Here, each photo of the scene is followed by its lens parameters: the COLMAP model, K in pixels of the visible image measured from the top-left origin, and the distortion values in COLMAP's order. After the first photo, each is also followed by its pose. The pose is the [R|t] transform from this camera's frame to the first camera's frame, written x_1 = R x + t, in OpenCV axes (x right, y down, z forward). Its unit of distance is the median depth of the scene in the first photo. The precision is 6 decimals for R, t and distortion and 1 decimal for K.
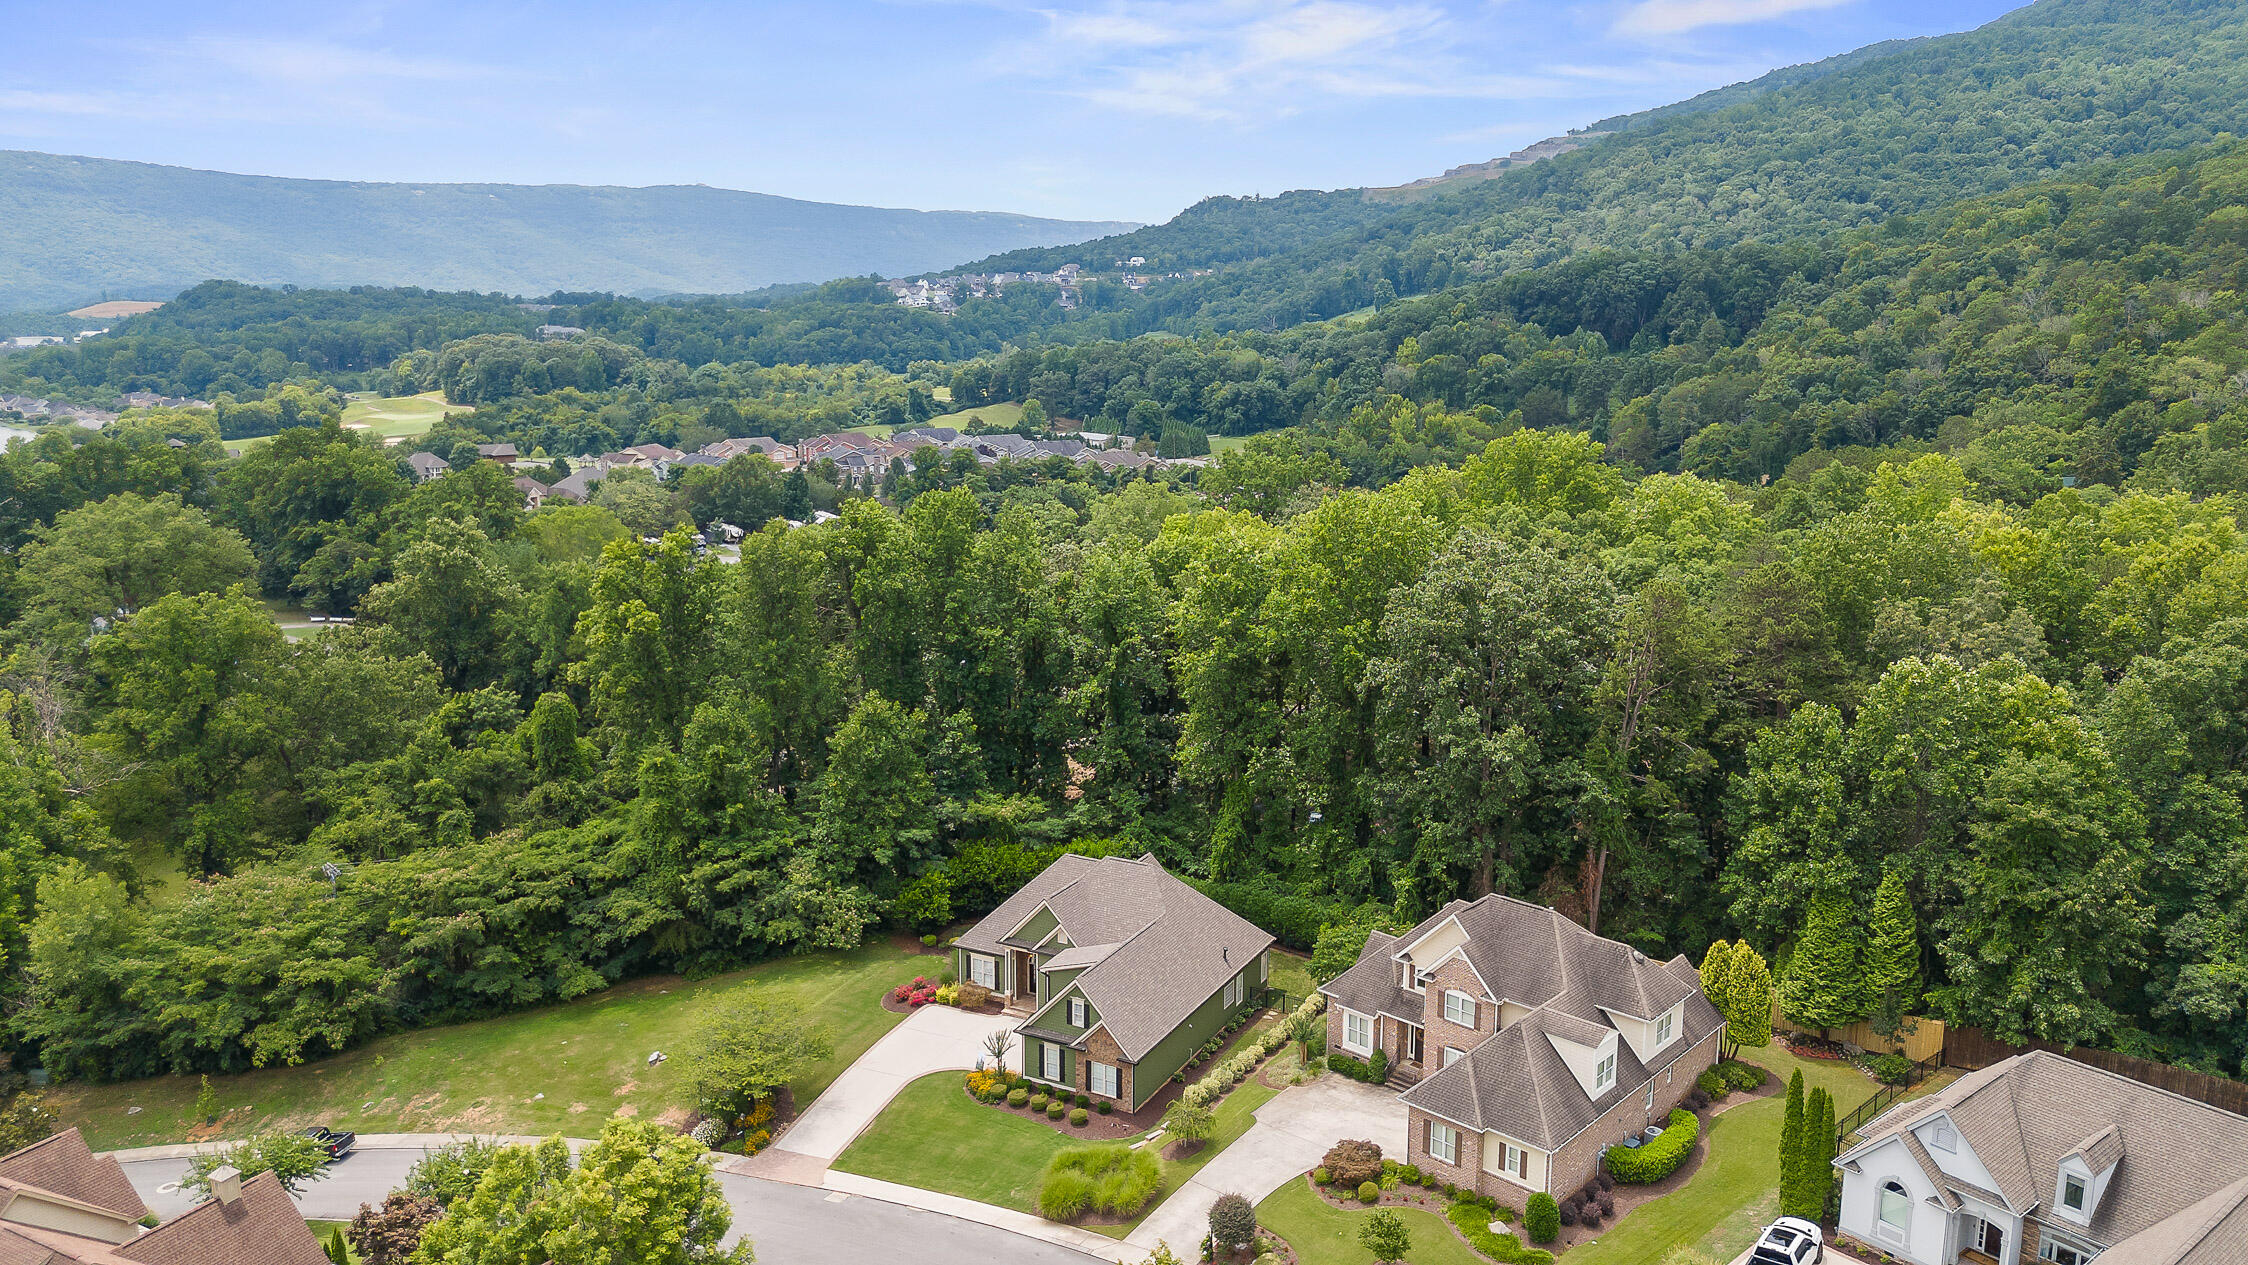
lens RADIAL K [[1656.8, 0, 1124.0], [0, 1656.8, 632.5], [0, 0, 1]] dist [0.067715, -0.083449]
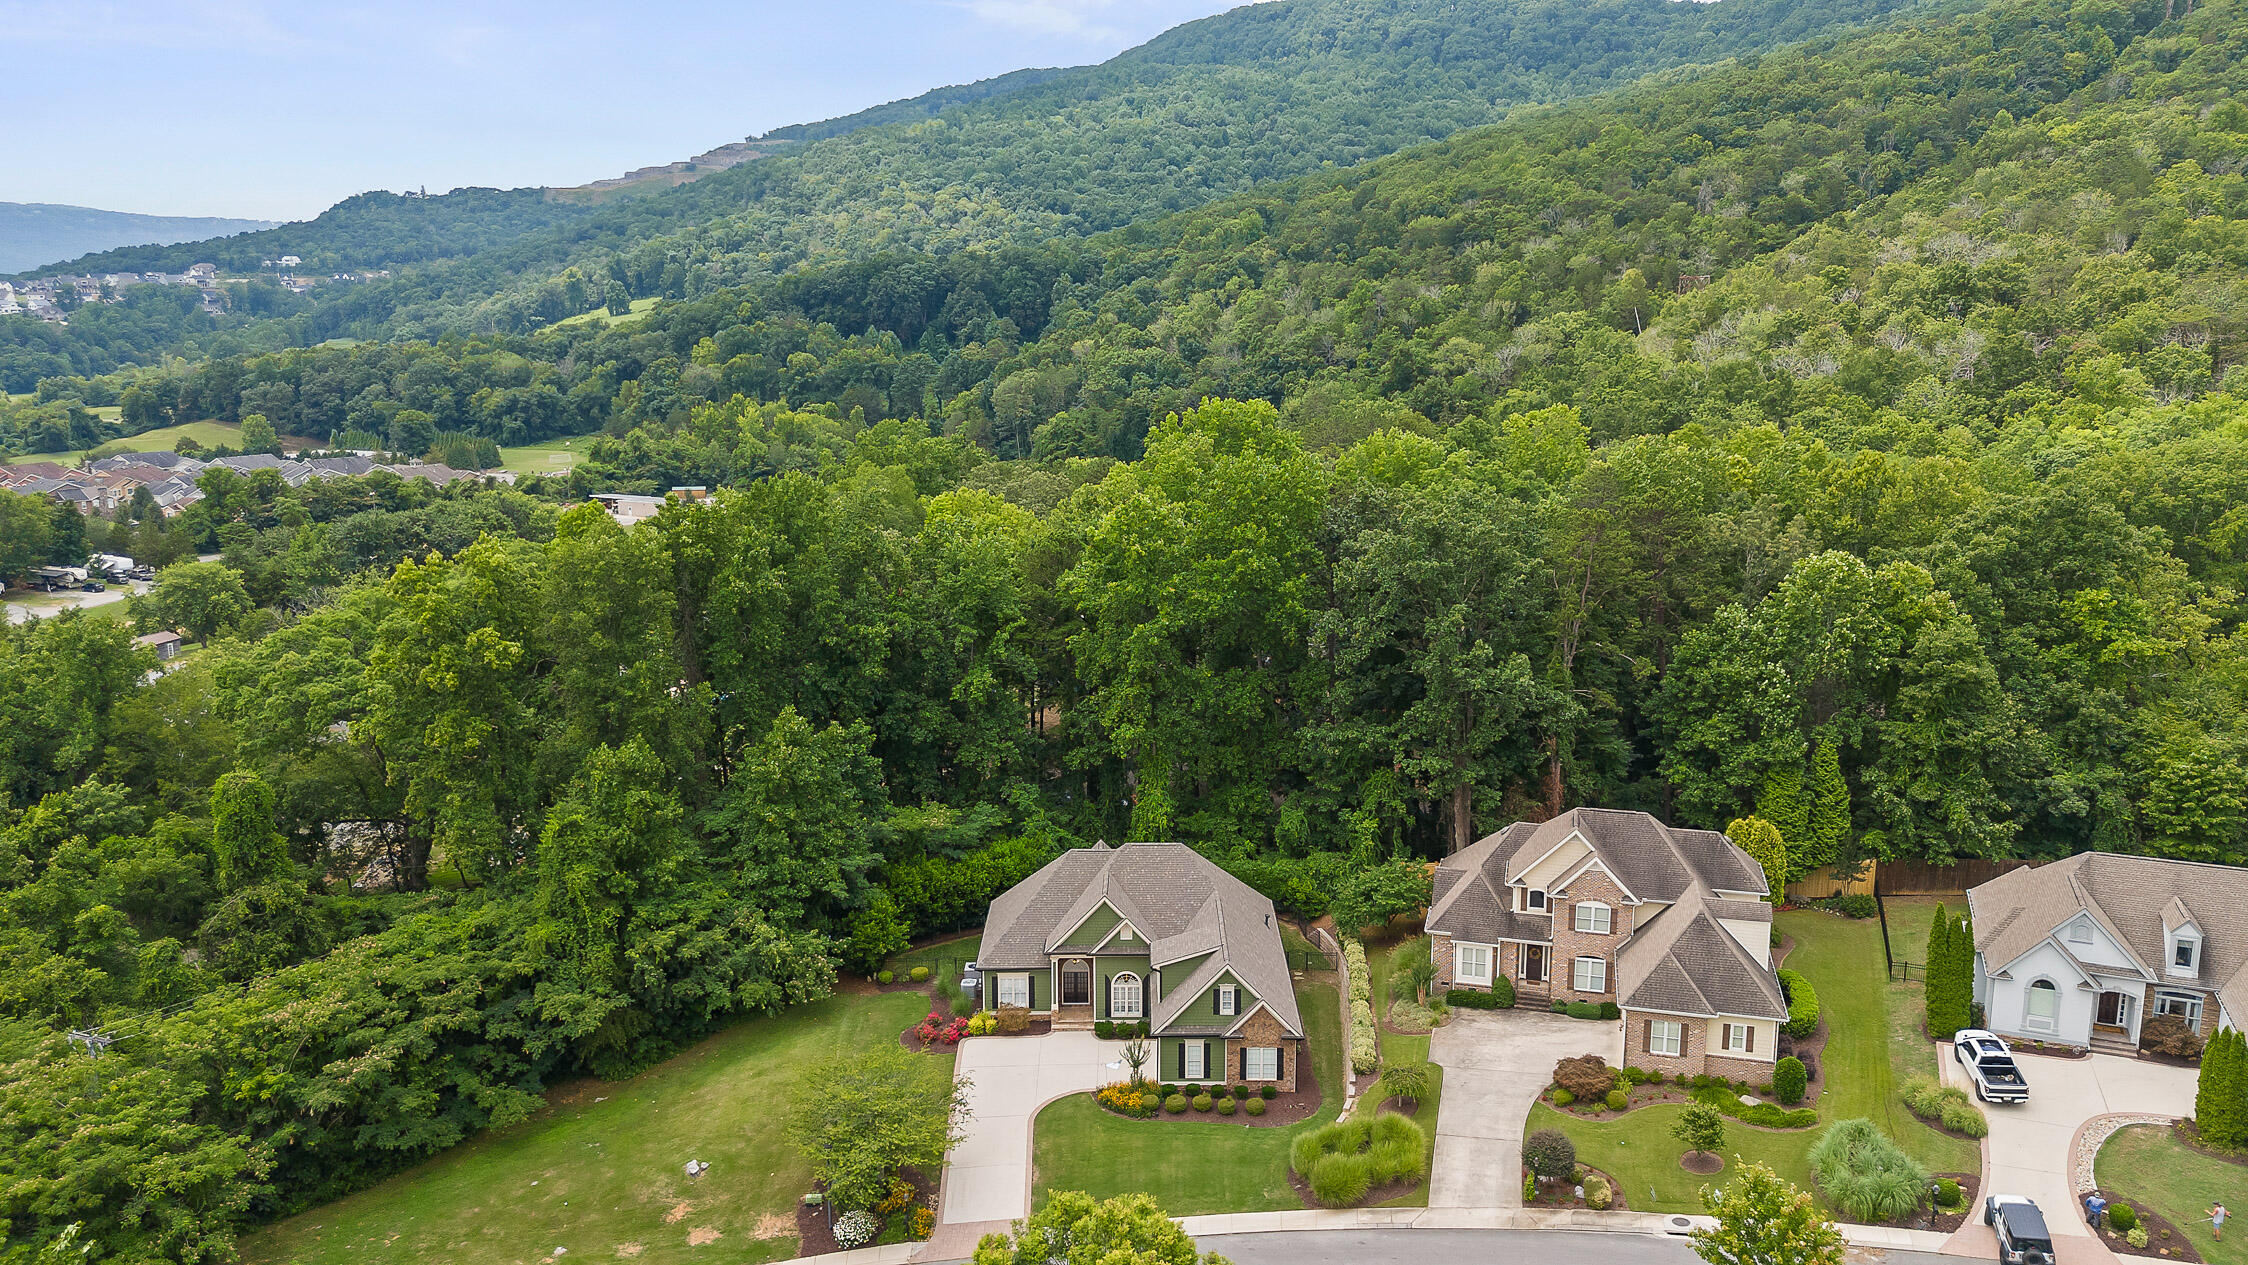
lens RADIAL K [[1656.8, 0, 1124.0], [0, 1656.8, 632.5], [0, 0, 1]] dist [0.067715, -0.083449]
pose [[0.884238, -0.096968, 0.456860, -0.073393], [0.099045, 0.994893, 0.019466, -0.000532], [-0.456414, 0.028037, 0.889326, 0.026872]]
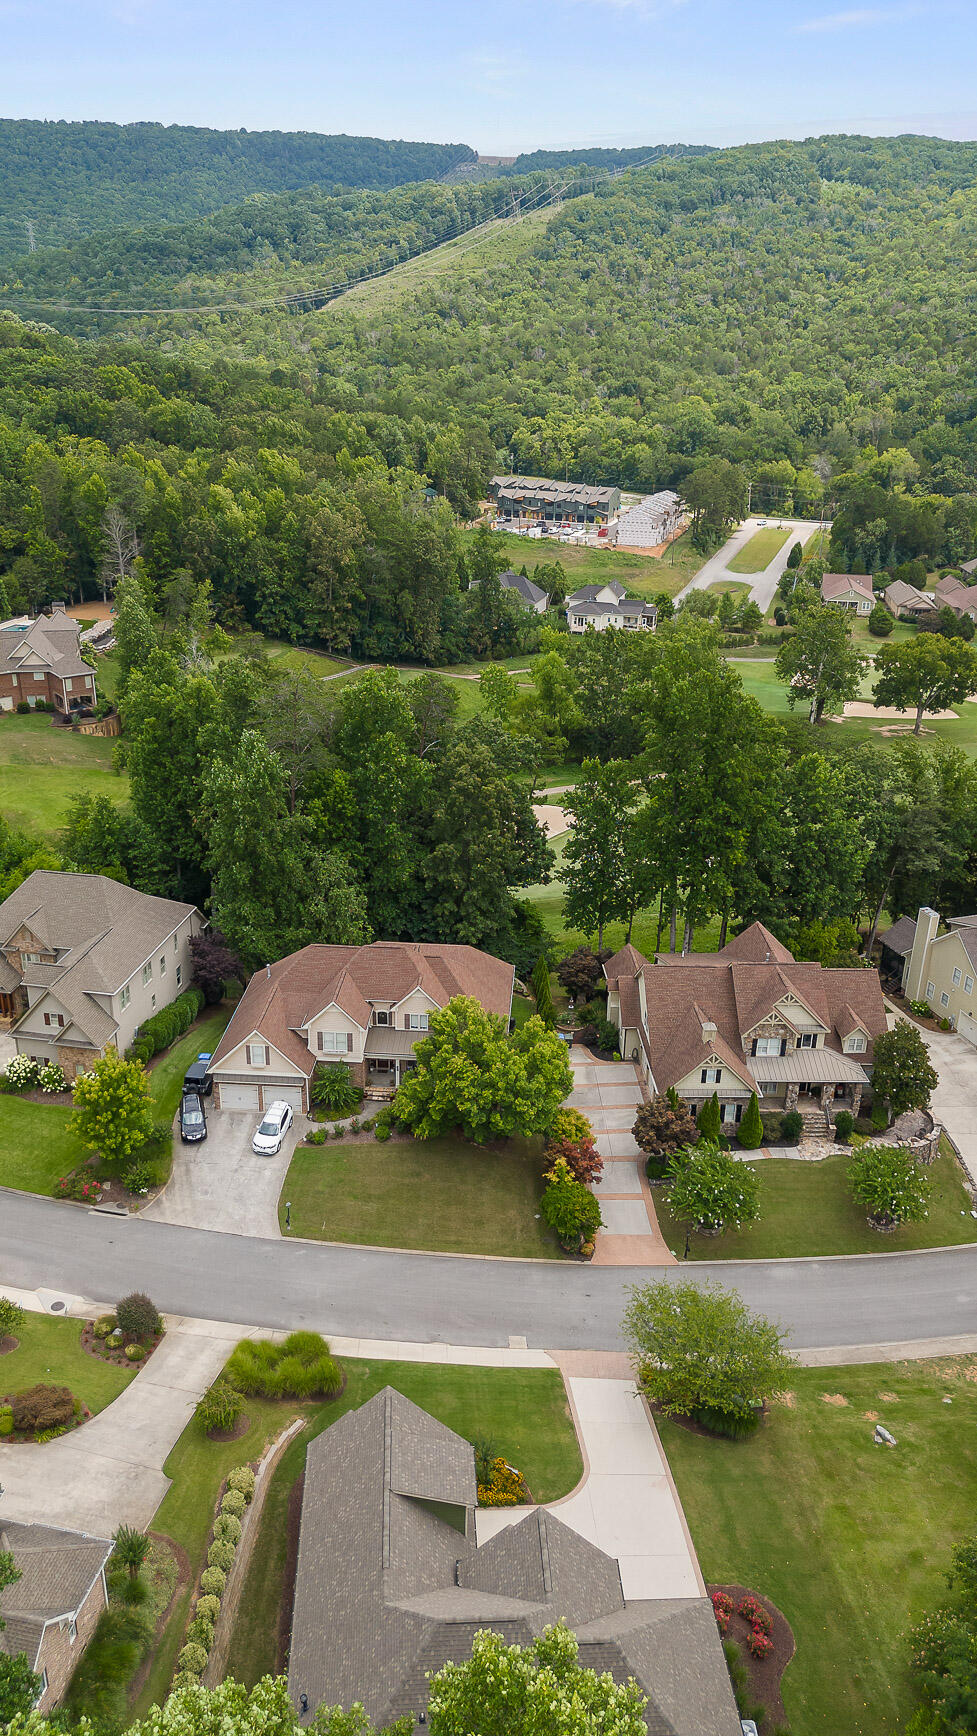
lens RADIAL K [[1279.5, 0, 488.5], [0, 1279.5, 868.0], [0, 0, 1]] dist [0.067715, -0.083449]
pose [[-0.855061, 0.218314, -0.470329, 0.026537], [-0.099171, 0.821452, 0.561589, -0.059287], [0.508955, 0.526836, -0.680741, 0.198821]]
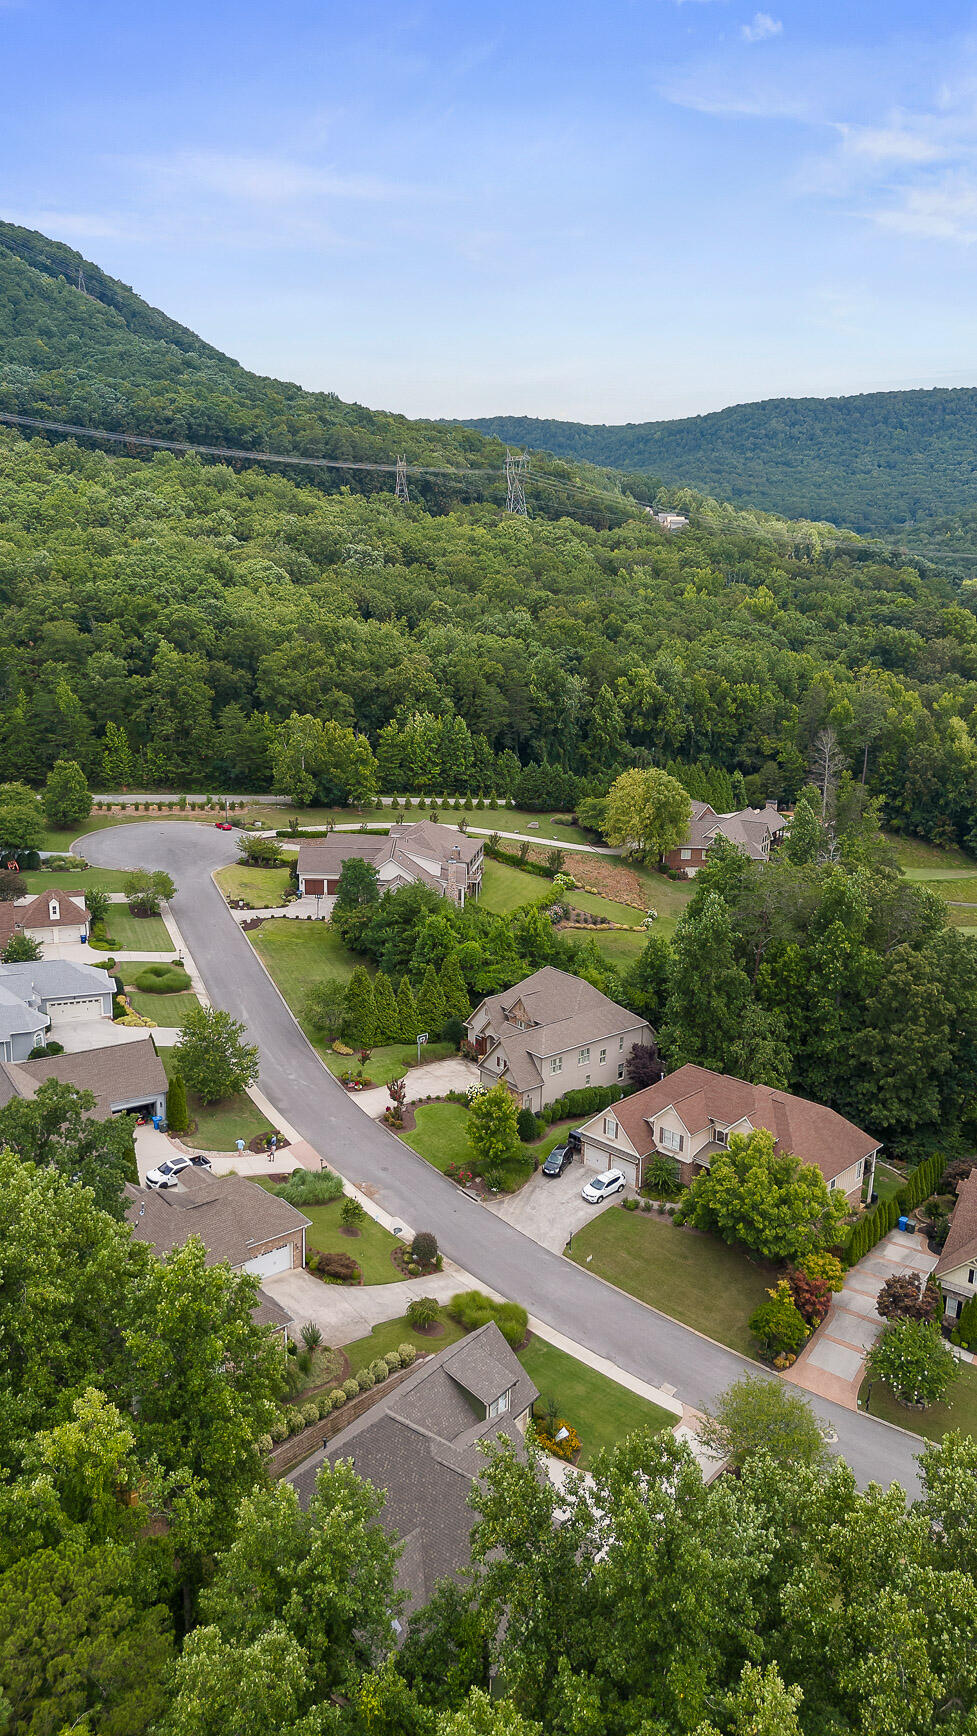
lens RADIAL K [[1279.5, 0, 488.5], [0, 1279.5, 868.0], [0, 0, 1]] dist [0.067715, -0.083449]
pose [[-0.989726, -0.027949, 0.140221, -0.022949], [0.037040, 0.897109, 0.440254, -0.075678], [-0.138099, 0.440924, -0.886857, 0.250899]]
